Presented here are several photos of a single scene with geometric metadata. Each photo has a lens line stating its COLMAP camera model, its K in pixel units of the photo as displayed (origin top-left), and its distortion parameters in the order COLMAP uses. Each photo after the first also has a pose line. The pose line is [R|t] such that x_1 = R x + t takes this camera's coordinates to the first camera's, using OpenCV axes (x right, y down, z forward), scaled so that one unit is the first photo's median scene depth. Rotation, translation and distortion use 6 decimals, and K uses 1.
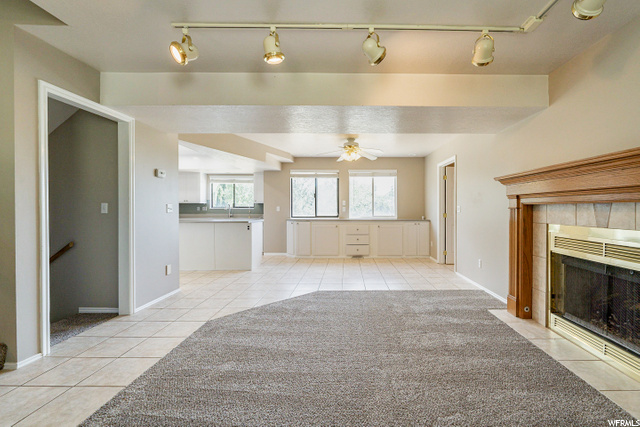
lens RADIAL K [[269.5, 0, 347.9], [0, 269.5, 212.2], [0, 0, 1]] dist [0.000048, 0.000003]
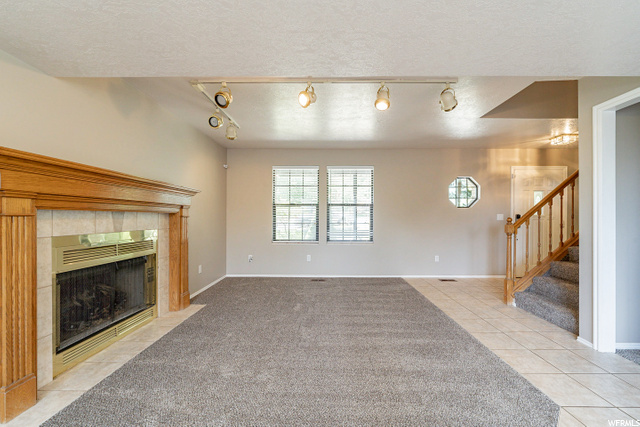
lens RADIAL K [[257.3, 0, 321.3], [0, 257.3, 217.8], [0, 0, 1]] dist [-0.000092, -0.000104]
pose [[-0.999725, -0.005814, 0.022726, -0.000011], [-0.005379, 0.999802, 0.019152, -0.022830], [-0.022833, 0.019025, -0.999558, 1.464773]]
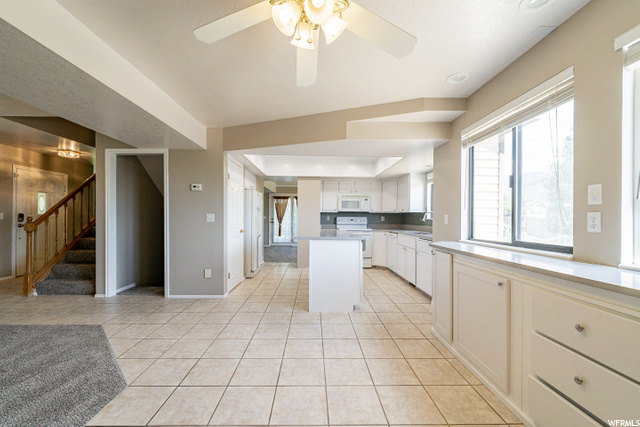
lens RADIAL K [[257.3, 0, 321.3], [0, 257.3, 217.8], [0, 0, 1]] dist [-0.000092, -0.000104]
pose [[0.014614, -0.003573, -0.999887, 0.457385], [-0.017757, 0.999835, -0.003832, -0.020506], [0.999736, 0.017811, 0.014548, 1.702897]]
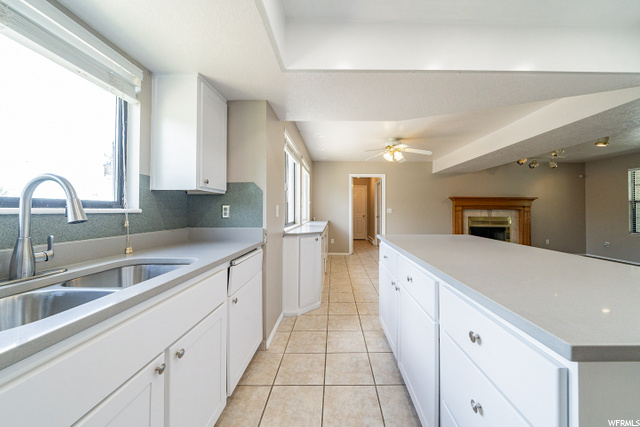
lens RADIAL K [[224.4, 0, 338.7], [0, 224.4, 205.9], [0, 0, 1]] dist [-0.000626, -0.000128]
pose [[-0.012258, 0.018885, 0.999747, -1.349075], [0.007492, 0.999795, -0.018794, -0.028936], [-0.999897, 0.007259, -0.012397, 2.066675]]
